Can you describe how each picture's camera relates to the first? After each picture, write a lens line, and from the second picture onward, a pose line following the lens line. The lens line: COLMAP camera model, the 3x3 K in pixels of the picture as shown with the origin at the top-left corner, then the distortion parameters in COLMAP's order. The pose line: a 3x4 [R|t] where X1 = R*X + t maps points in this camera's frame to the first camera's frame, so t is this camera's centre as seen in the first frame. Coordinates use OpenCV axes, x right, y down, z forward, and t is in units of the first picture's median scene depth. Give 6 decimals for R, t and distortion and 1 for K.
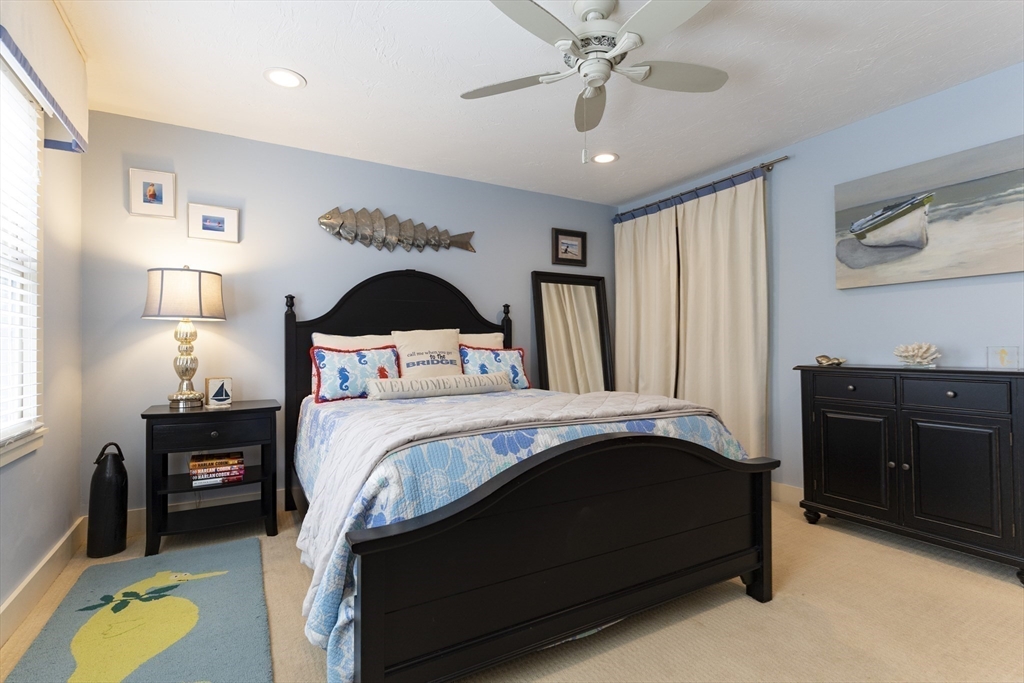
lens RADIAL K [[495.4, 0, 508.3], [0, 495.4, 343.0], [0, 0, 1]] dist [0.001766, 0.000088]
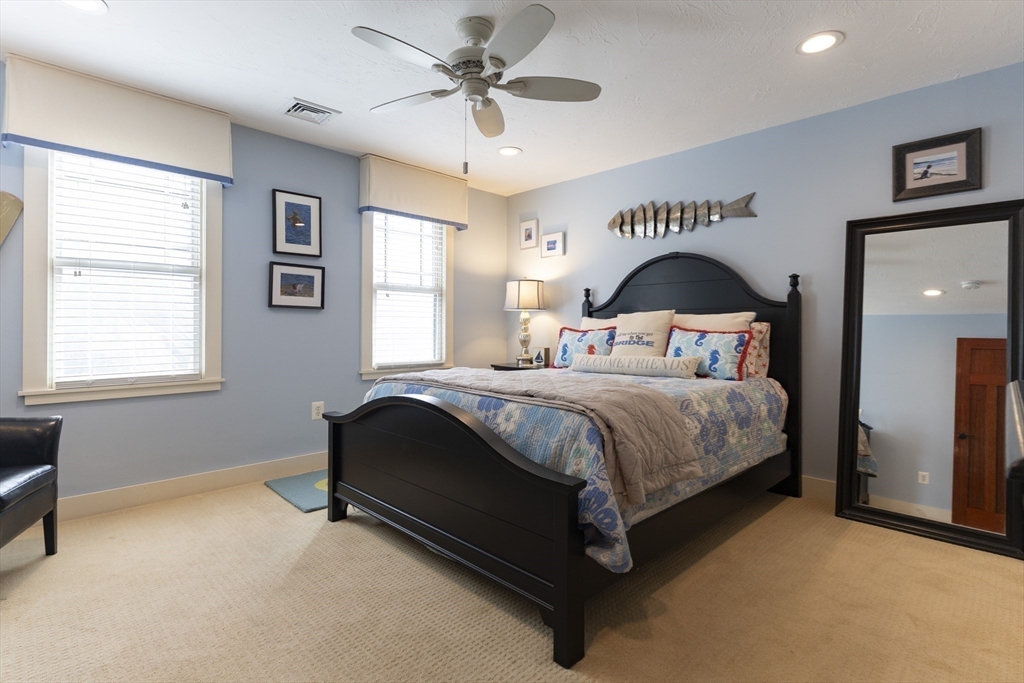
lens RADIAL K [[495.4, 0, 507.3], [0, 495.4, 335.0], [0, 0, 1]] dist [0.001766, 0.000088]
pose [[0.260606, 0.019513, -0.965248, 0.794787], [0.003986, 0.999765, 0.021287, -0.001616], [0.965437, -0.009395, 0.260467, 0.458474]]
